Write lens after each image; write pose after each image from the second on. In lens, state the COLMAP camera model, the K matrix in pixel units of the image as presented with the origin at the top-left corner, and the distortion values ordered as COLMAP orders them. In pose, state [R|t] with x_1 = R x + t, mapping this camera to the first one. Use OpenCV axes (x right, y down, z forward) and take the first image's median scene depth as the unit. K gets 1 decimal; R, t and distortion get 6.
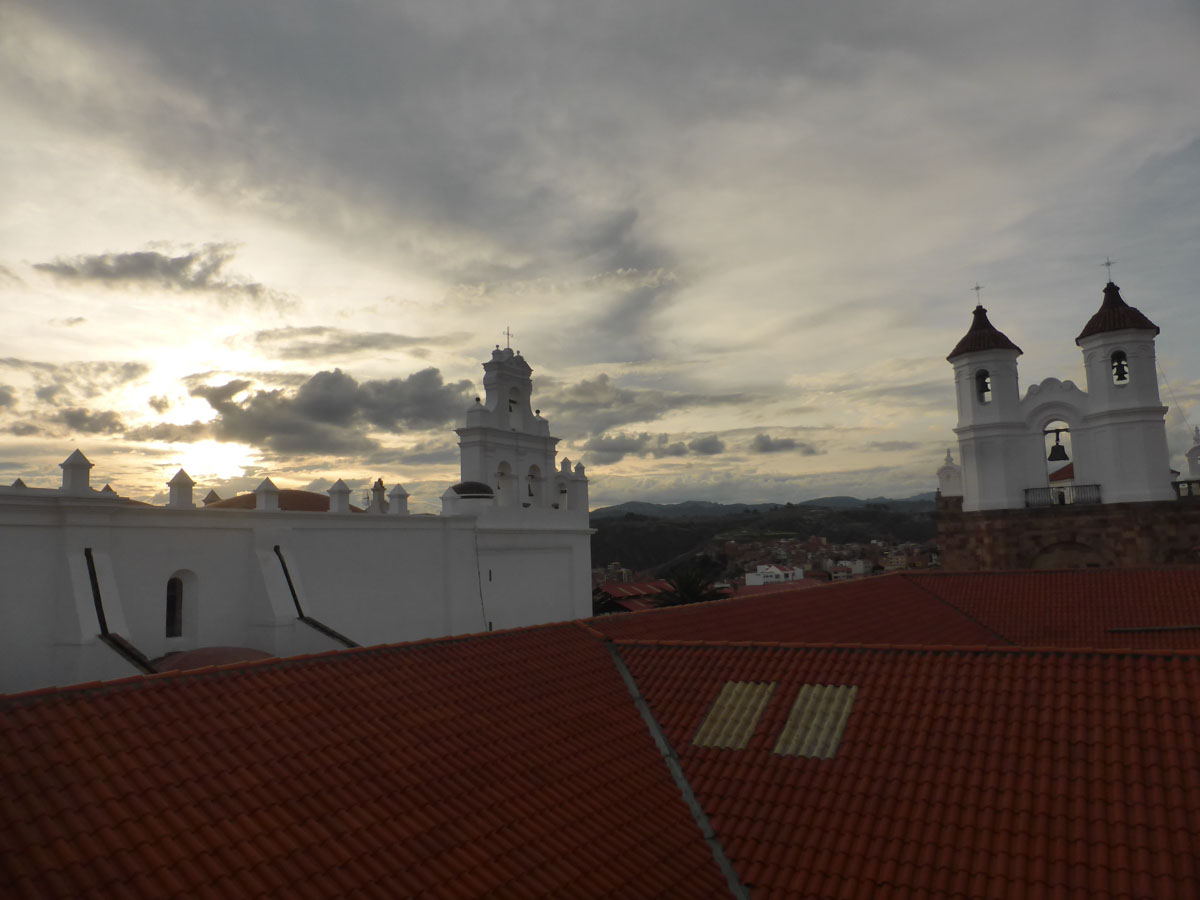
lens RADIAL K [[872.9, 0, 597.0], [0, 872.9, 460.9], [0, 0, 1]] dist [-0.017063, 0.017446]
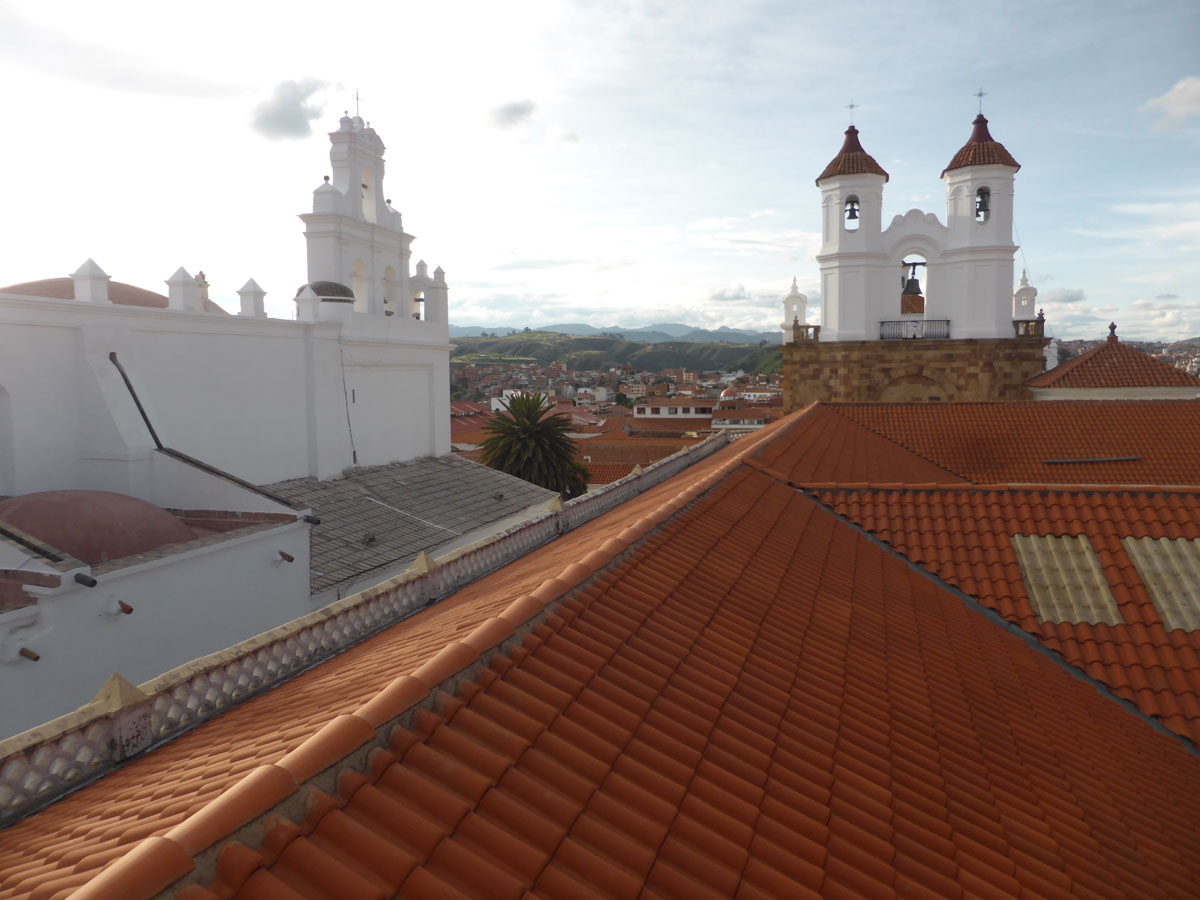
lens RADIAL K [[900.0, 0, 594.1], [0, 900.0, 453.5], [0, 0, 1]] dist [-0.024229, 0.029130]
pose [[0.956468, 0.000873, 0.291837, -0.136594], [-0.055952, 0.981993, 0.180441, 0.015047], [-0.286424, -0.188915, 0.939294, 0.101989]]
